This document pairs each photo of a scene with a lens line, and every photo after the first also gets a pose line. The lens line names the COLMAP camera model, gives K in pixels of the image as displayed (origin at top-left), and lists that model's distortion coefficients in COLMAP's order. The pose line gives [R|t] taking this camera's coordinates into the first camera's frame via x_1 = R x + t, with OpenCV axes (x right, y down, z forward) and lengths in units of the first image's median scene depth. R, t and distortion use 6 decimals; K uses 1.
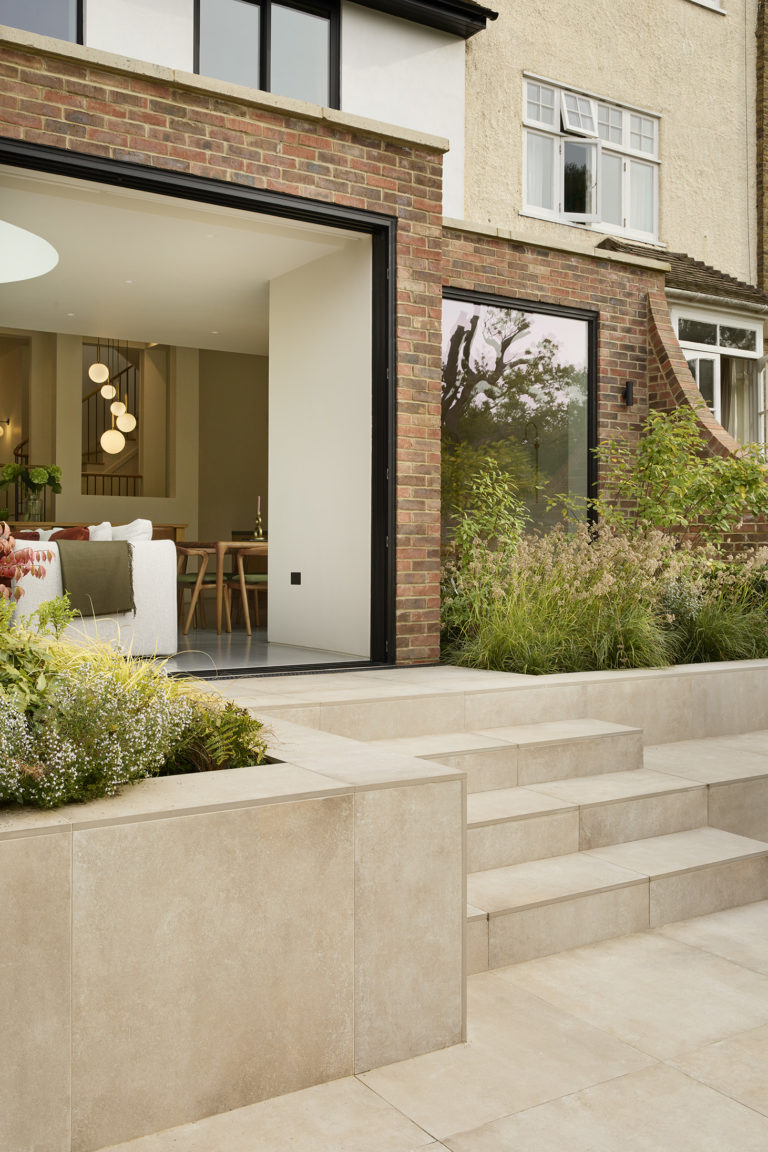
lens RADIAL K [[1100.4, 0, 383.0], [0, 1100.4, 517.6], [0, 0, 1]] dist [-0.000933, -0.003180]
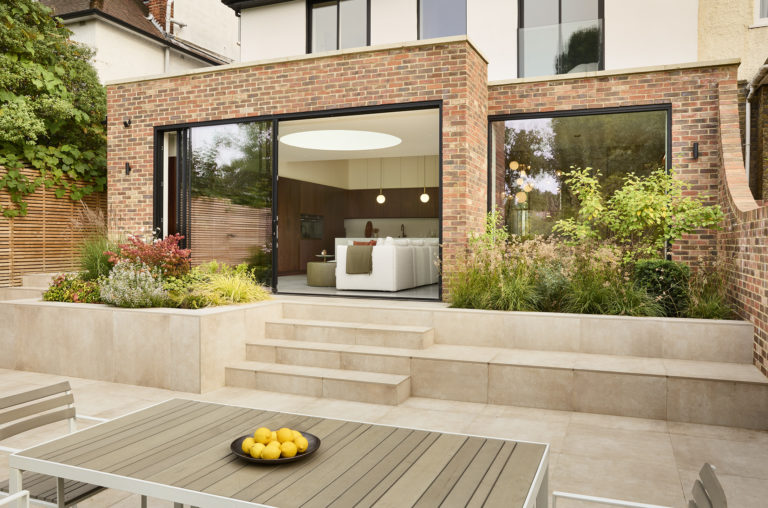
lens RADIAL K [[602.6, 0, 381.9], [0, 602.6, 239.9], [0, 0, 1]] dist [-0.081522, 0.100337]
pose [[0.570836, -0.007295, -0.821031, 0.923060], [0.022533, 0.999723, 0.006784, -0.000821], [0.820755, -0.022373, 0.570843, 0.200111]]
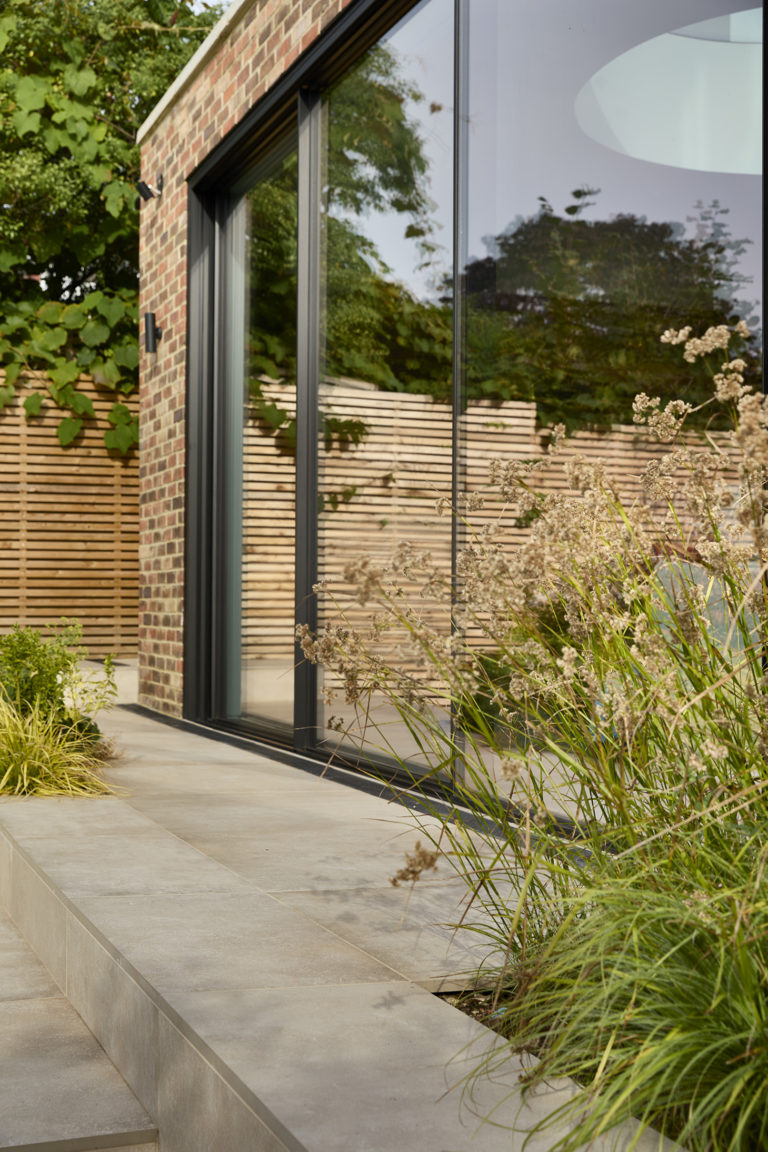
lens RADIAL K [[1530.7, 0, 384.0], [0, 1530.7, 576.0], [0, 0, 1]] dist [-0.004517, -0.017821]
pose [[-0.204082, -0.024155, -0.978656, 0.462136], [0.021599, 0.999341, -0.029170, 0.045723], [0.978715, -0.027091, -0.203426, 0.951572]]
